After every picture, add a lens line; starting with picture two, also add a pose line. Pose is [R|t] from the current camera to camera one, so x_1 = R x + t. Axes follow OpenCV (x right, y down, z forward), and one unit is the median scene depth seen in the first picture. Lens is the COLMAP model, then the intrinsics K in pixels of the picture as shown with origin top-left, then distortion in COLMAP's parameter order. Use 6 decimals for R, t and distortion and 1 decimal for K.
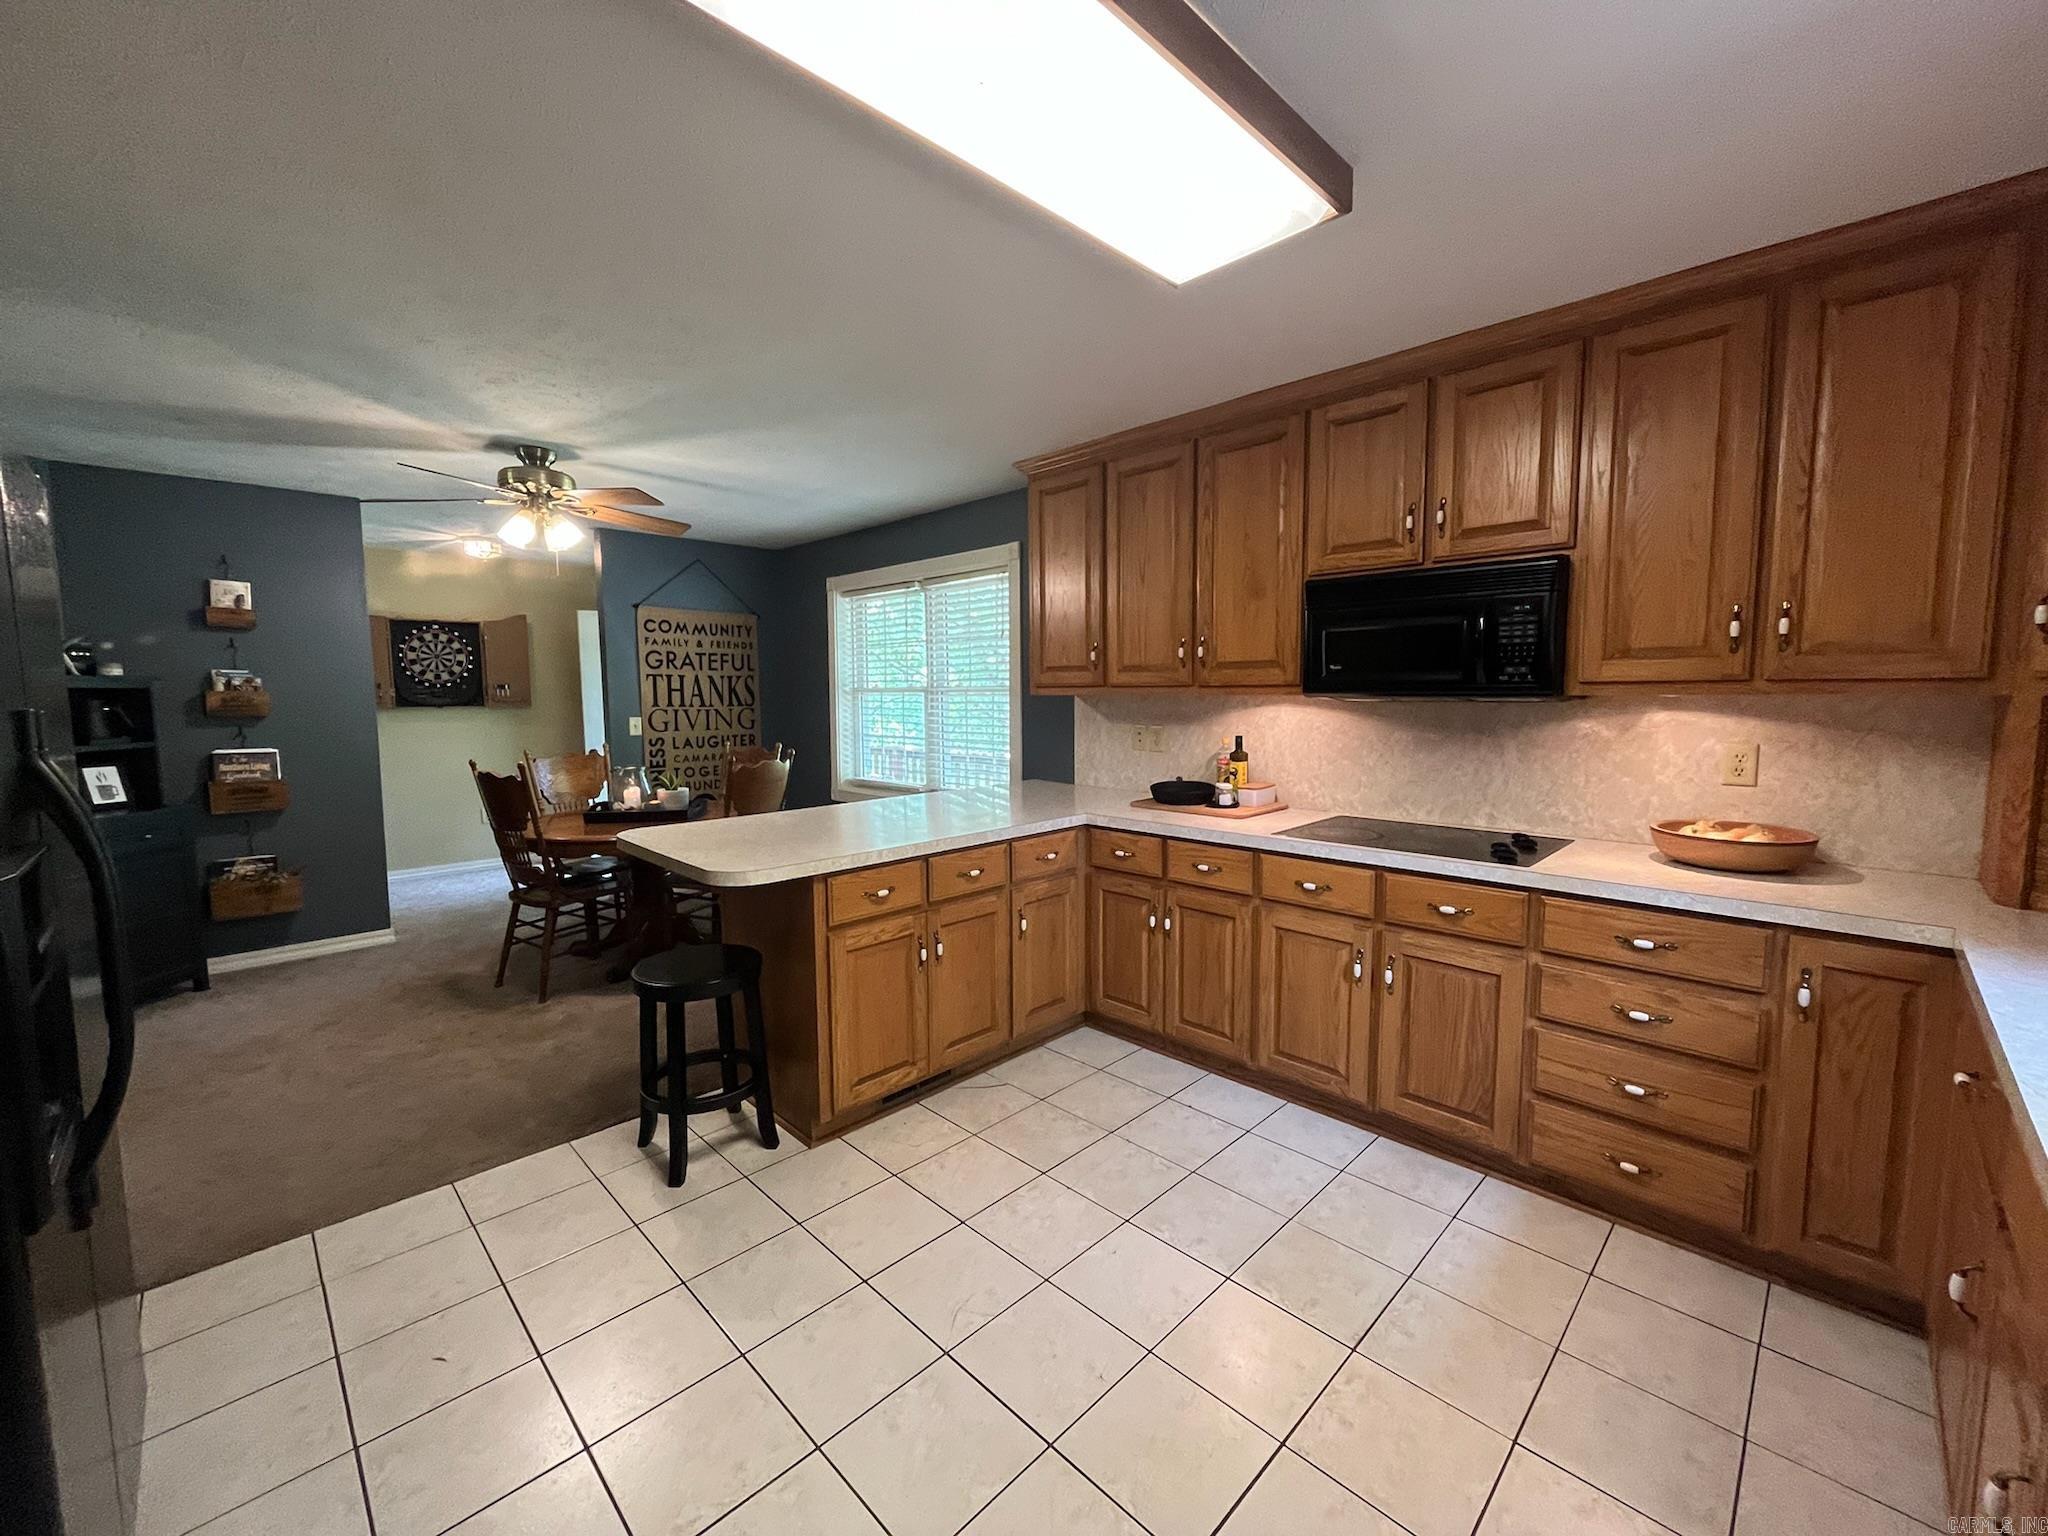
lens RADIAL K [[825.4, 0, 1029.2], [0, 825.4, 763.1], [0, 0, 1]] dist [-0.001810, -0.000428]
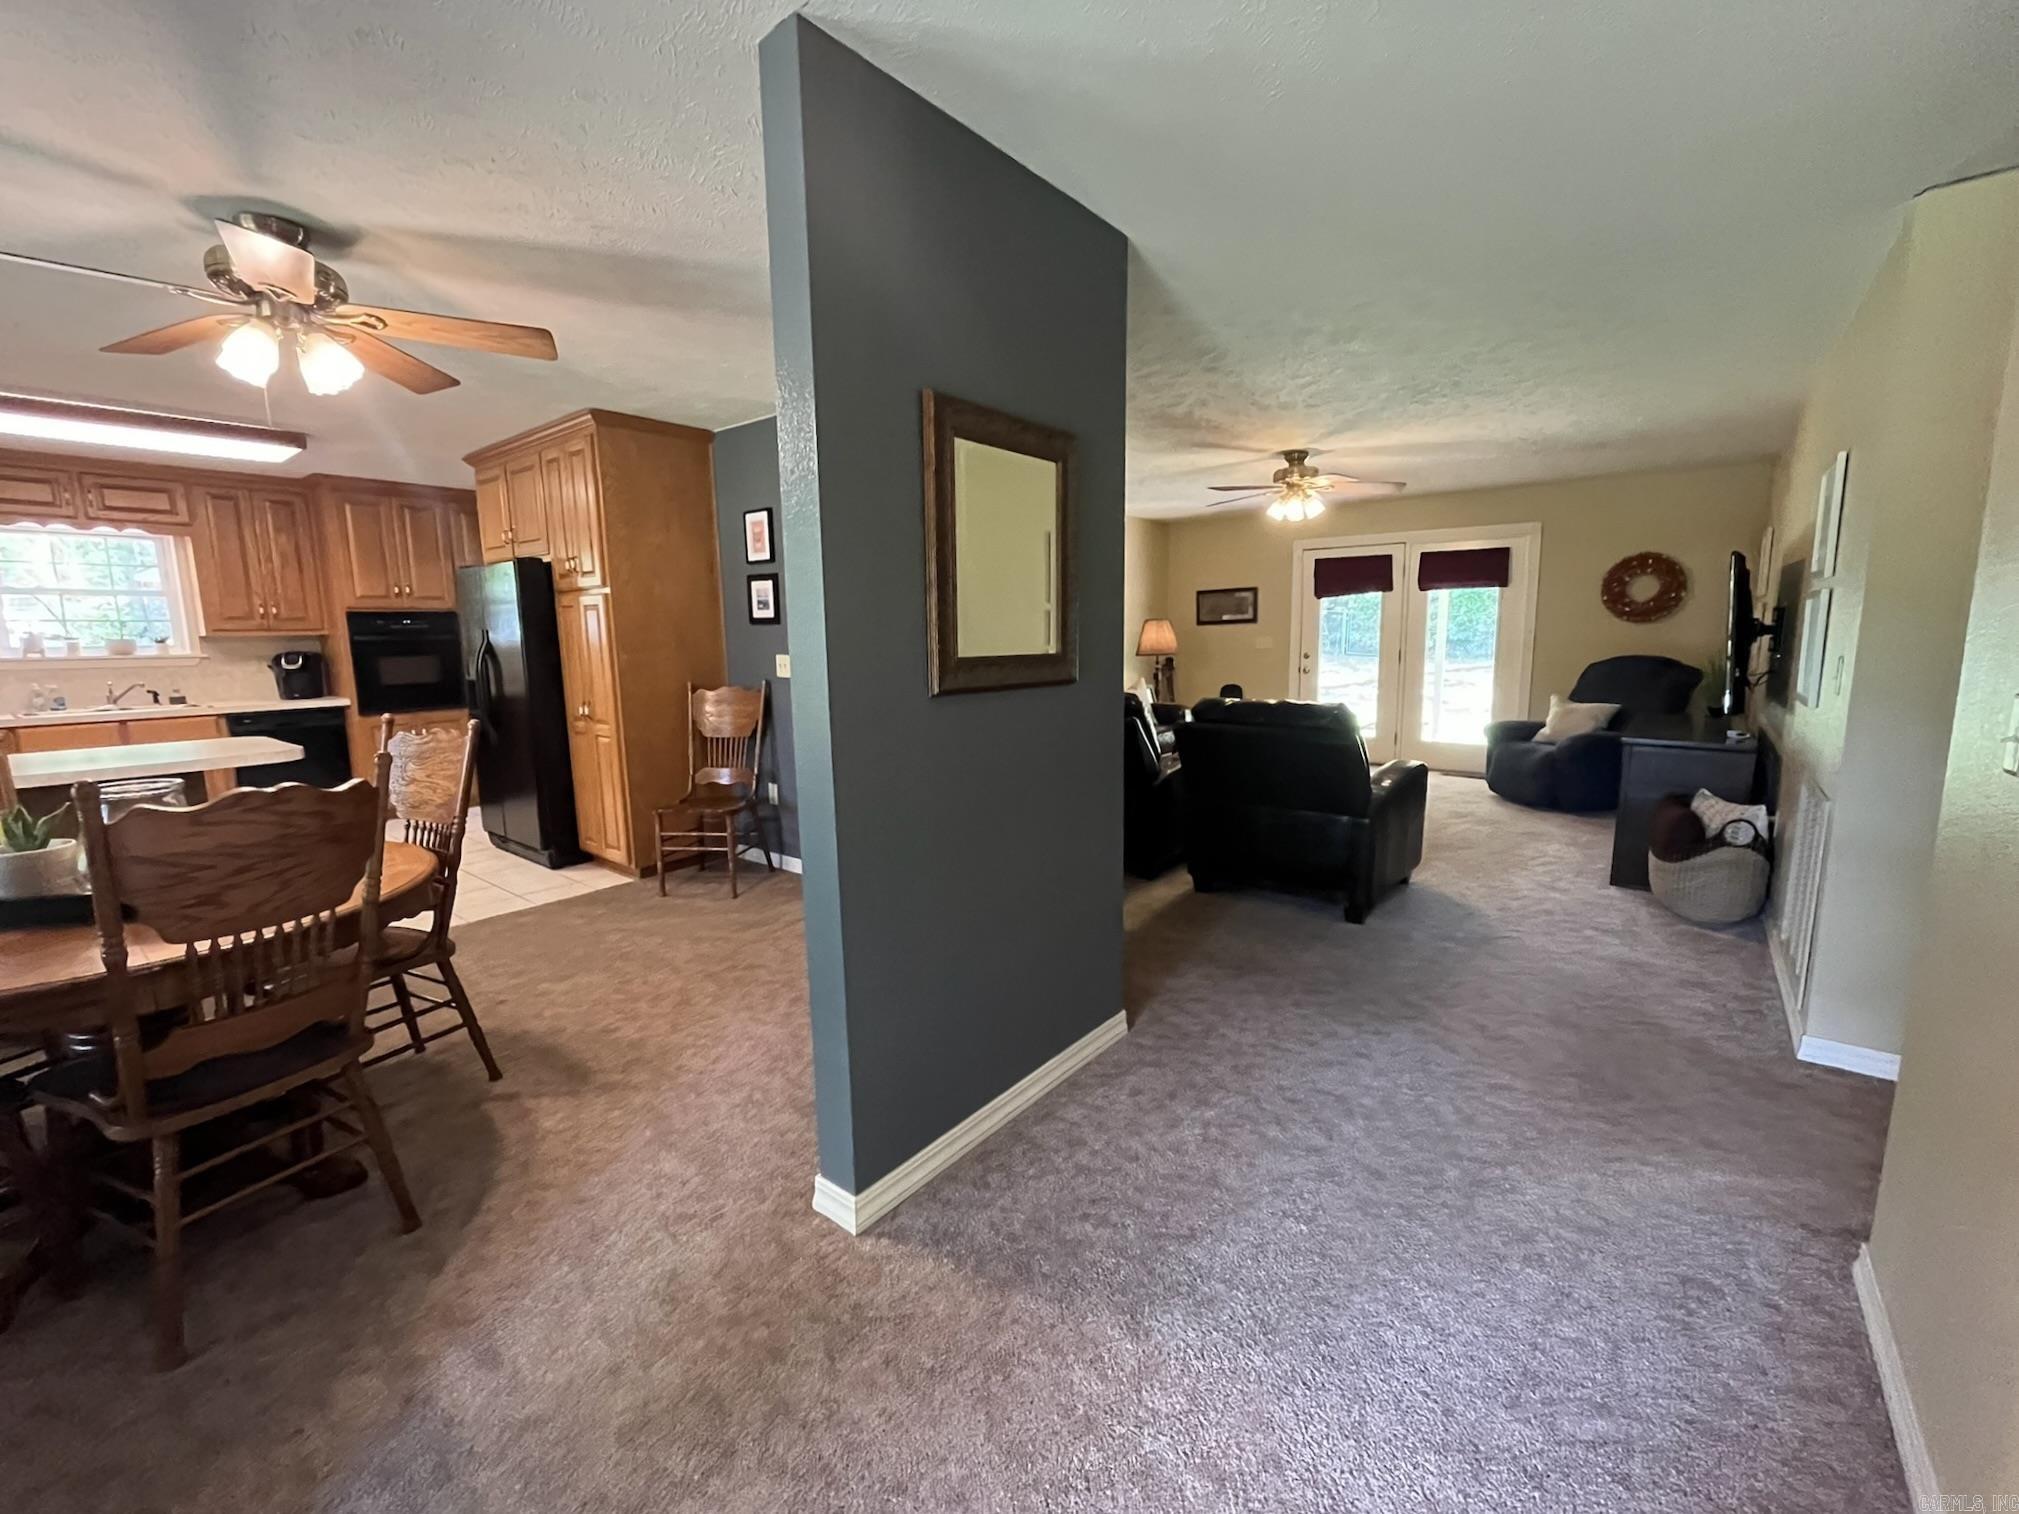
lens RADIAL K [[828.4, 0, 1012.1], [0, 828.4, 752.2], [0, 0, 1]] dist [-0.001901, -0.000491]
pose [[-0.993803, 0.036500, -0.104988, -0.959058], [0.010853, 0.971897, 0.235157, -0.116560], [0.110620, 0.232560, -0.966271, 1.564319]]
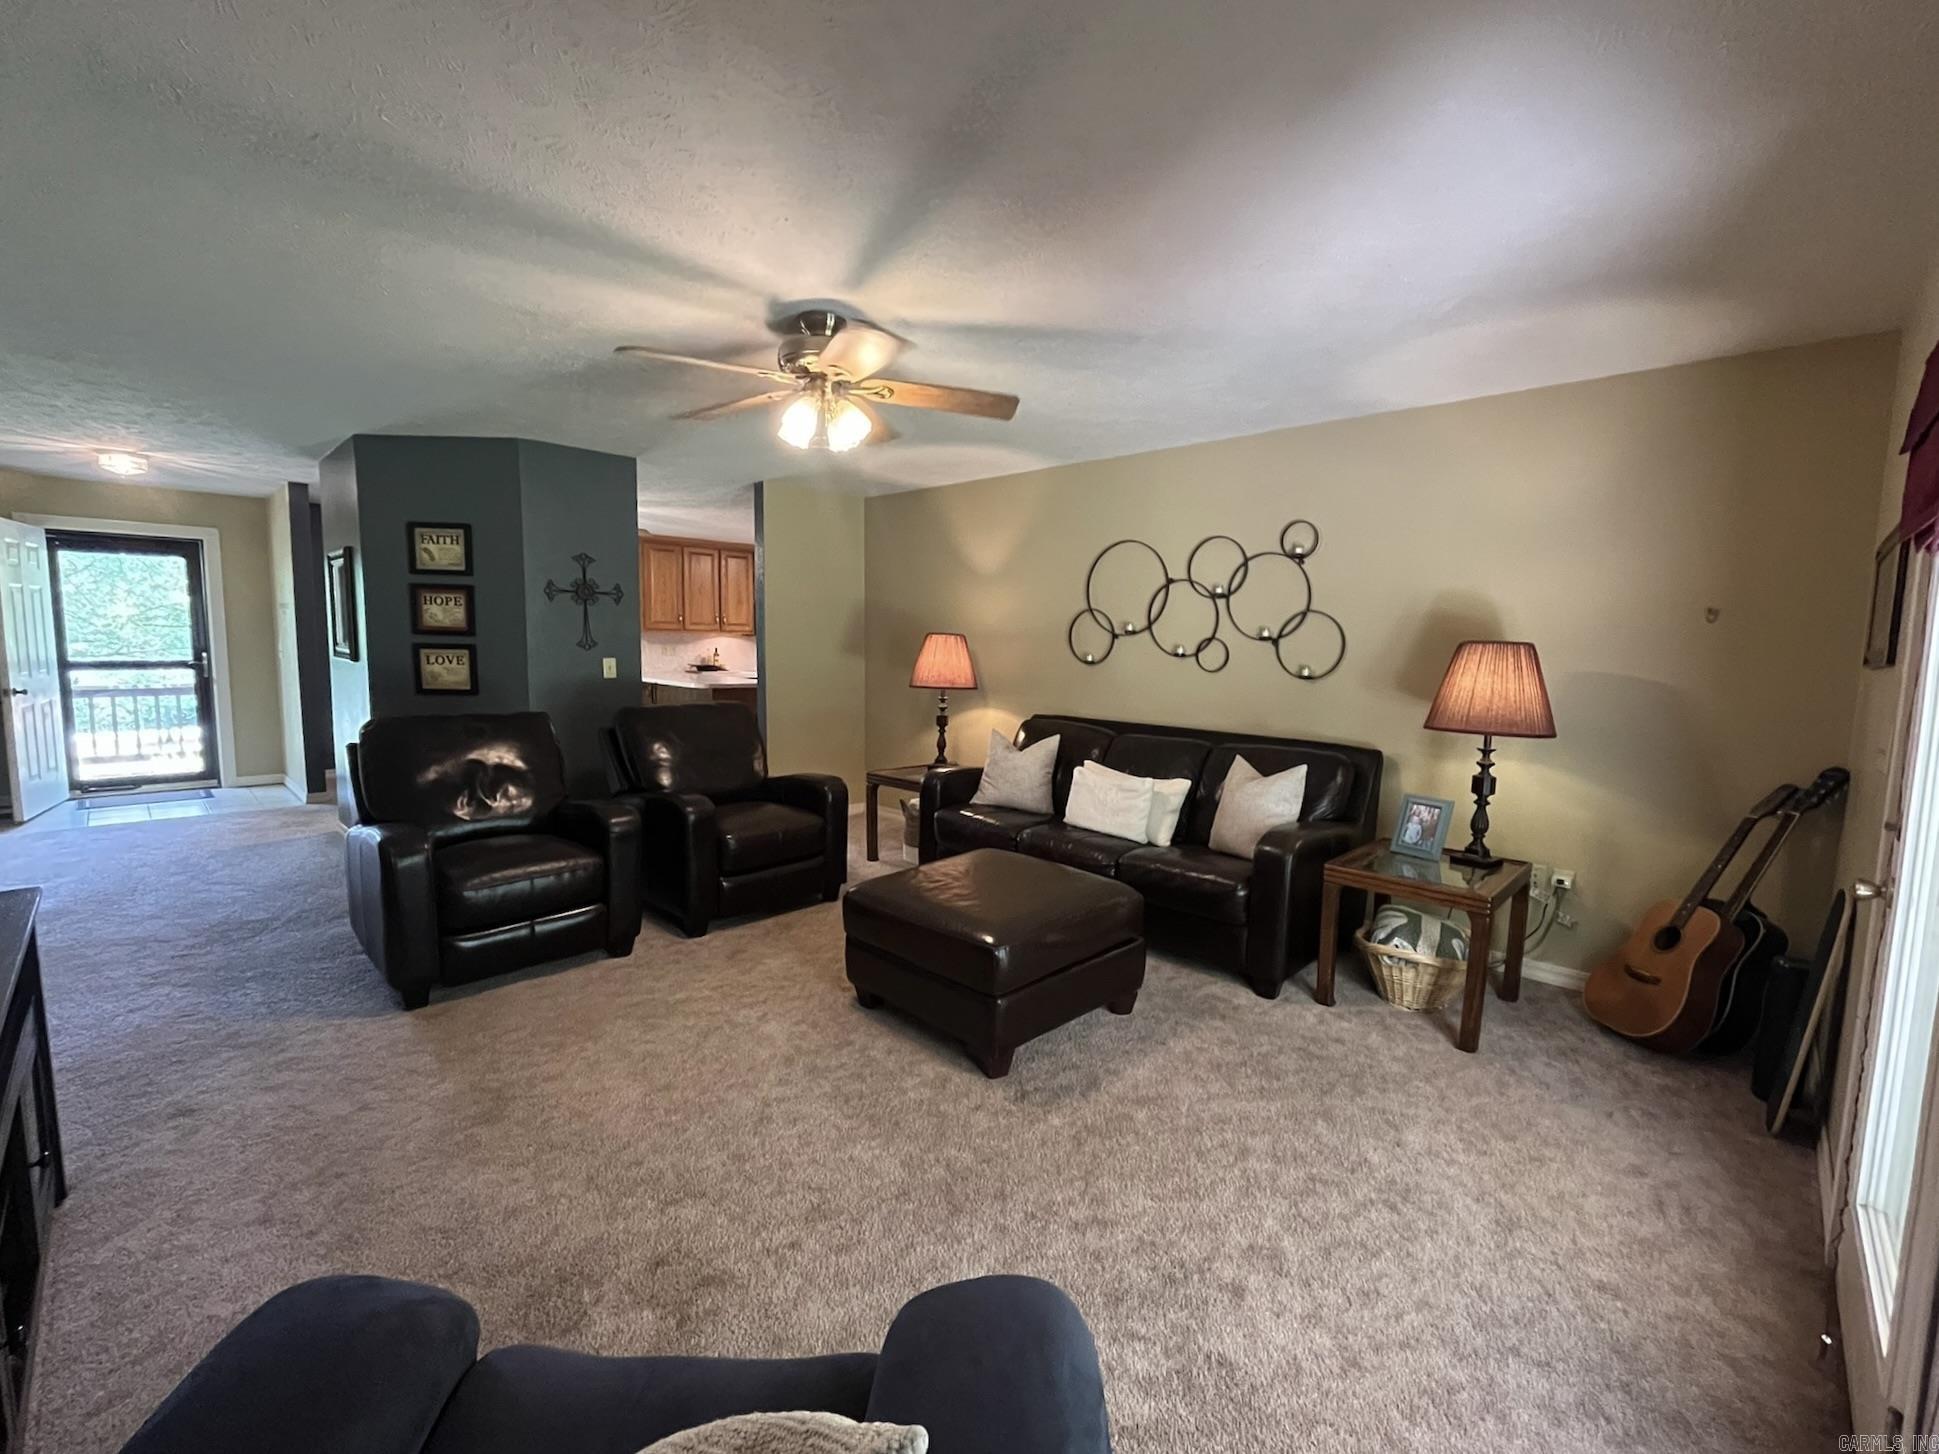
lens RADIAL K [[804.4, 0, 969.5], [0, 804.4, 727.0], [0, 0, 1]] dist [-0.001618, -0.000035]
pose [[-0.022445, -0.104982, 0.994221, -2.261362], [0.072545, 0.991679, 0.106352, 0.006966], [-0.997113, 0.074513, -0.014643, 0.124518]]
